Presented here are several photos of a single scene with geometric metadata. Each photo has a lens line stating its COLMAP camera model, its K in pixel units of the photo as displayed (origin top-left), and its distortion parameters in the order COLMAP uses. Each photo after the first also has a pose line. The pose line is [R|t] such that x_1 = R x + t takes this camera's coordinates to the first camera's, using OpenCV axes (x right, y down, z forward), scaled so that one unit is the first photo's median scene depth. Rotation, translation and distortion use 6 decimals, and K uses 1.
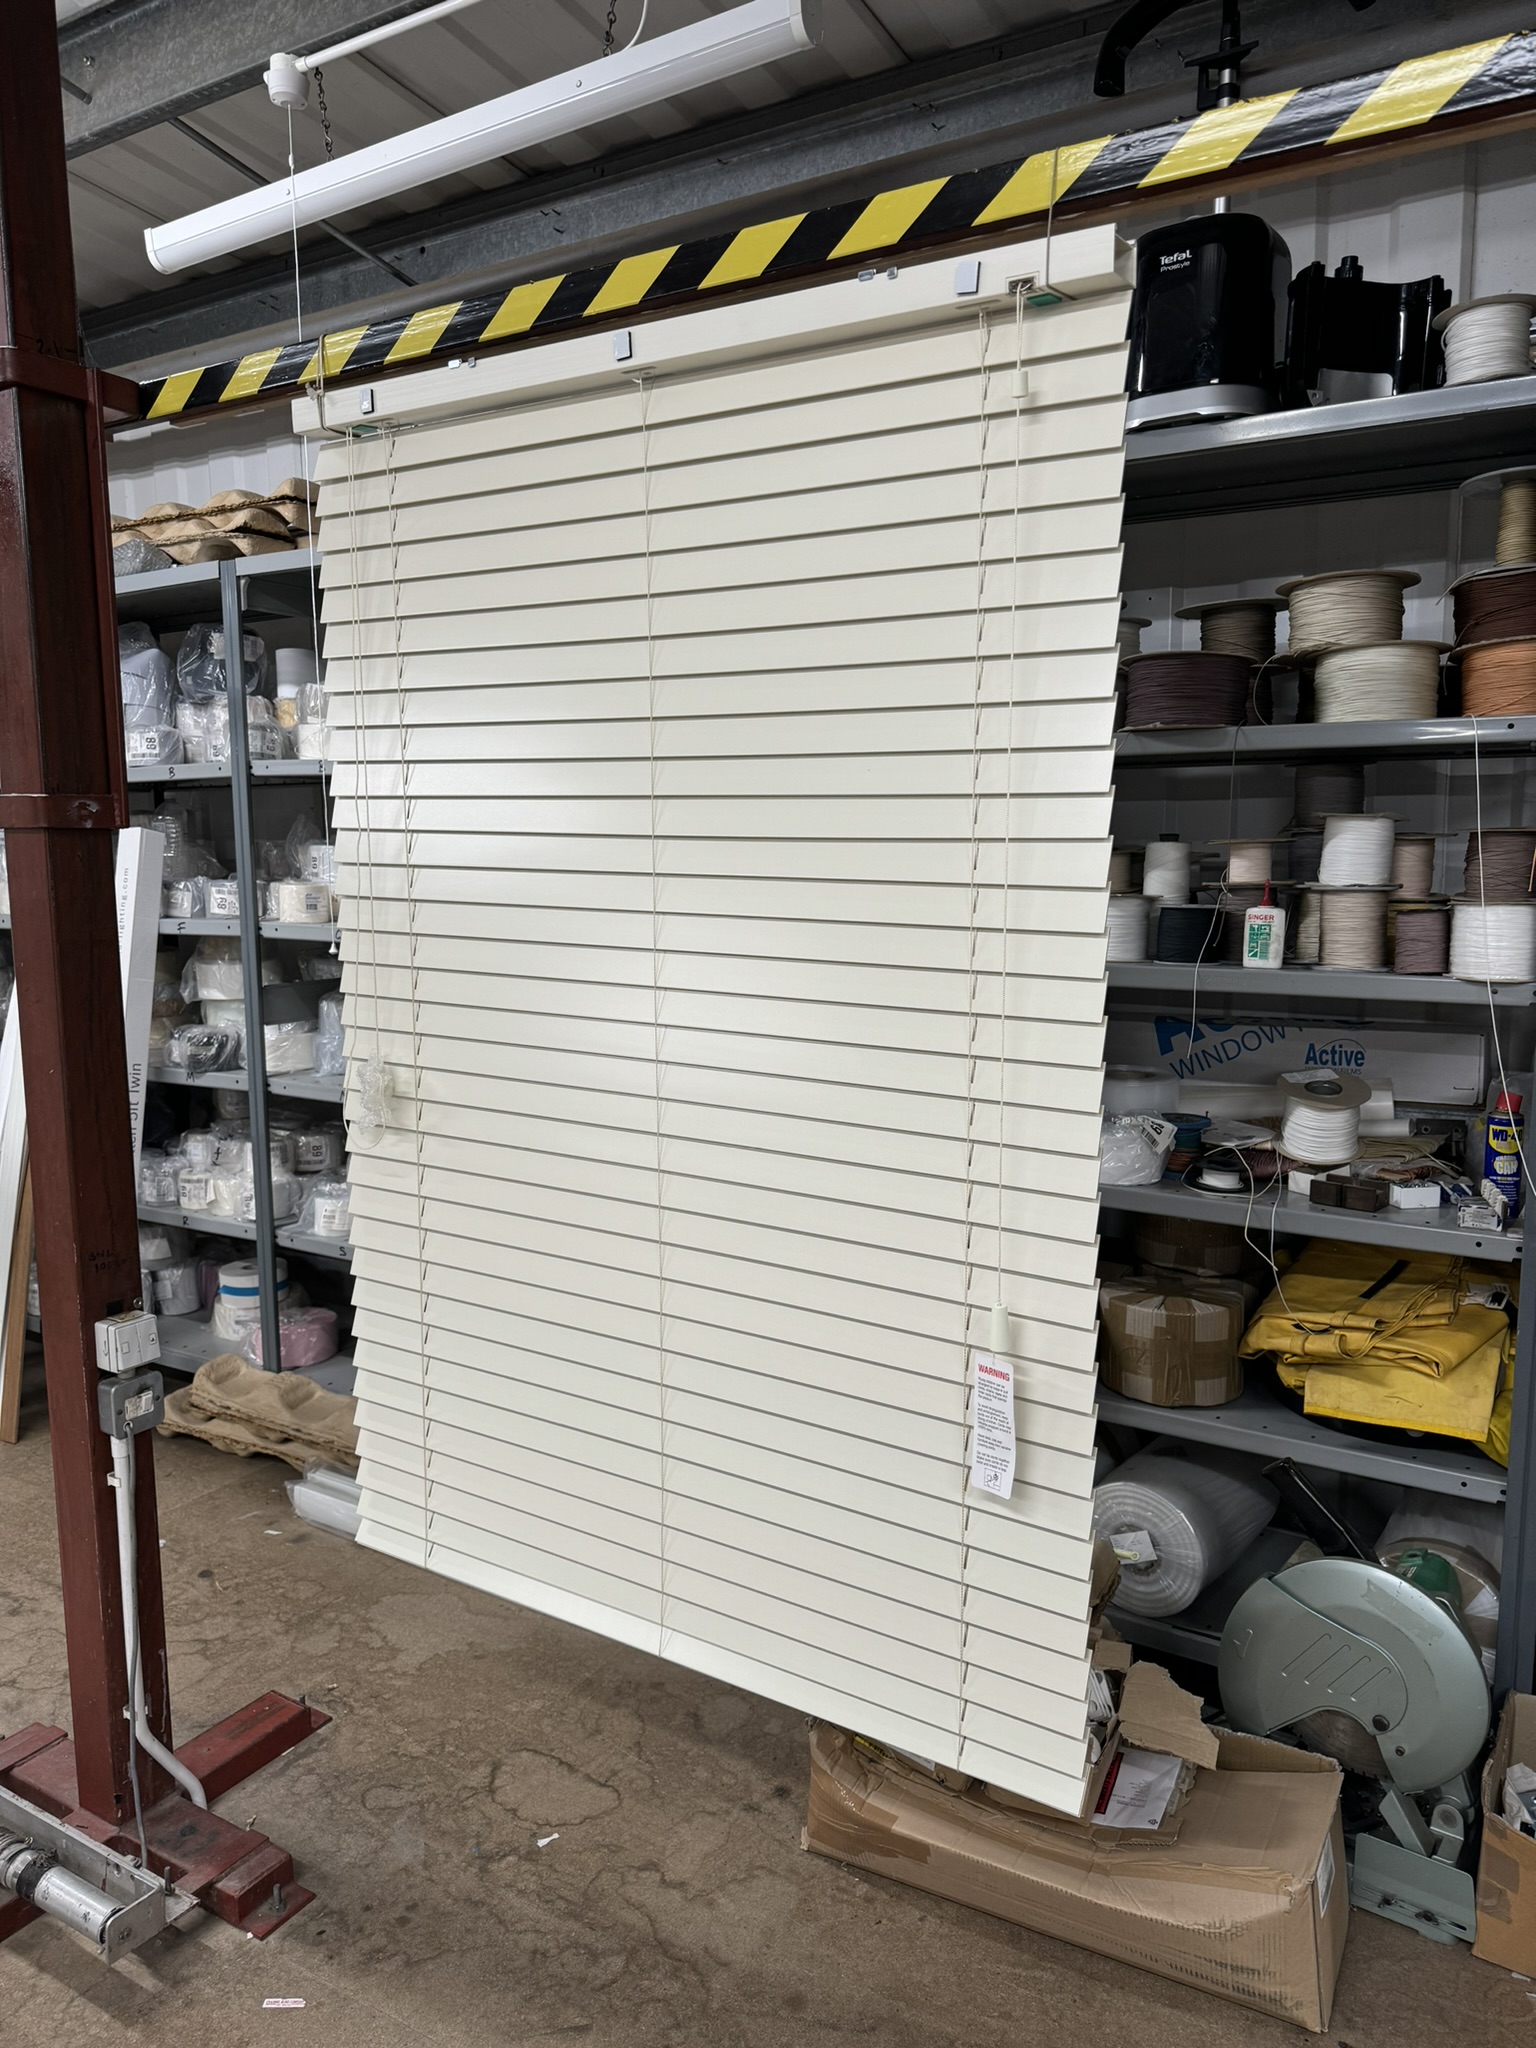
lens RADIAL K [[1401.2, 0, 768.0], [0, 1401.2, 1024.0], [0, 0, 1]] dist [0.018294, -0.006506]
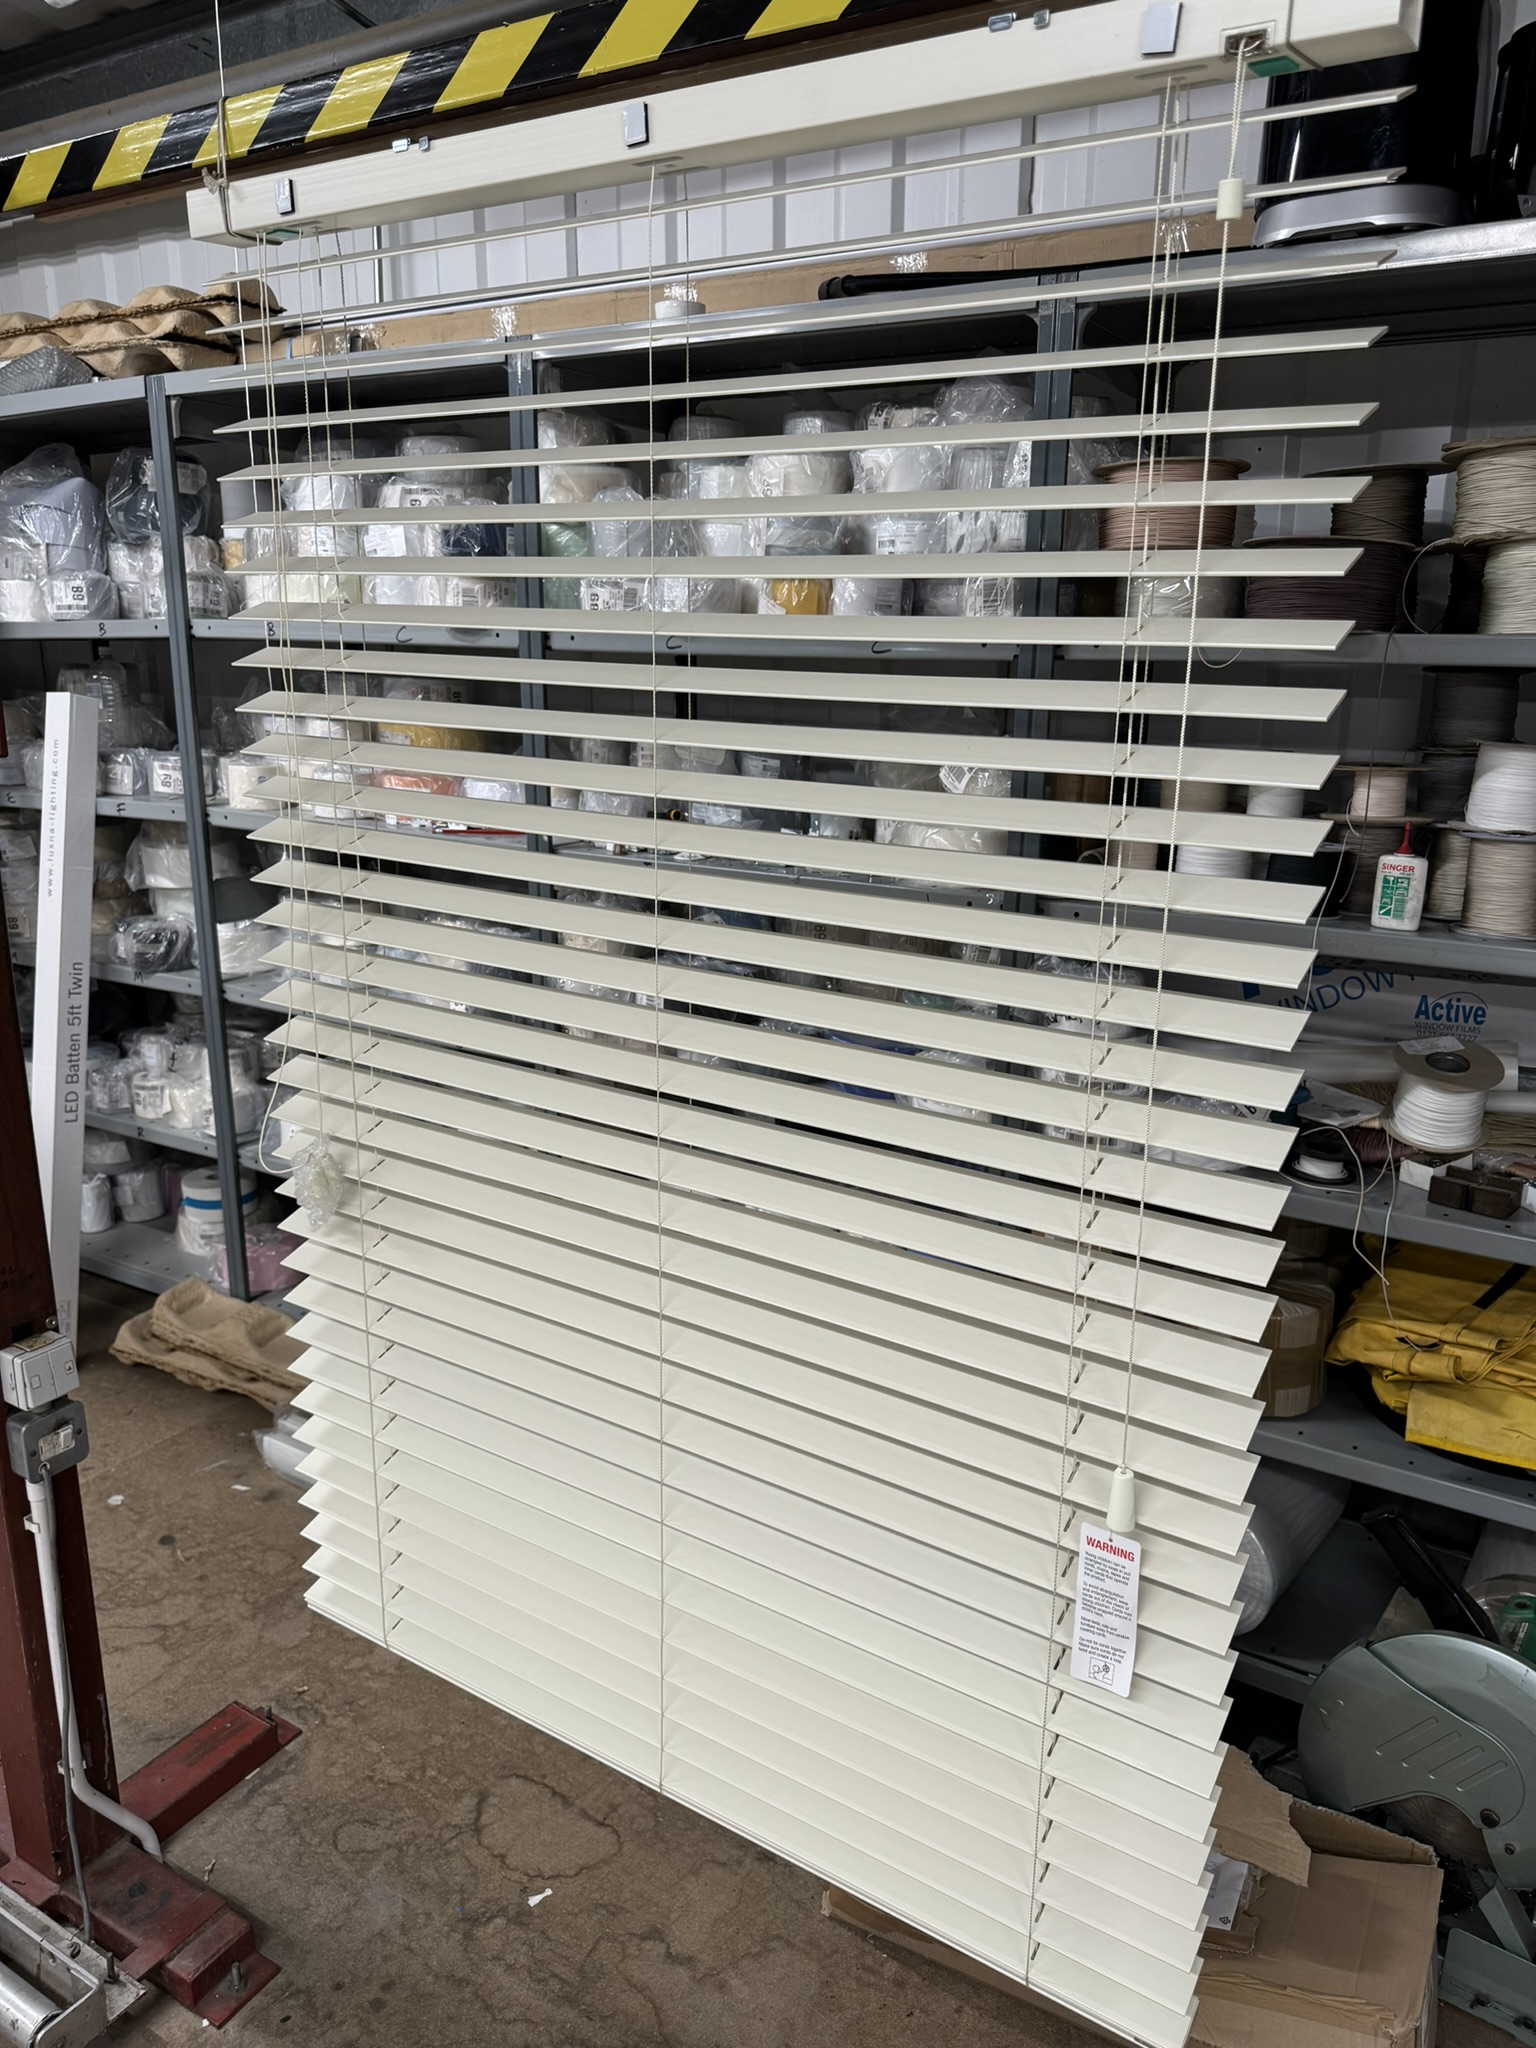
lens RADIAL K [[1420.9, 0, 768.0], [0, 1420.9, 1024.0], [0, 0, 1]] dist [0.001956, 0.000917]
pose [[0.999865, 0.015978, 0.003903, -0.021068], [-0.016339, 0.992147, 0.124009, -0.080269], [-0.001891, -0.124056, 0.992273, 0.153468]]
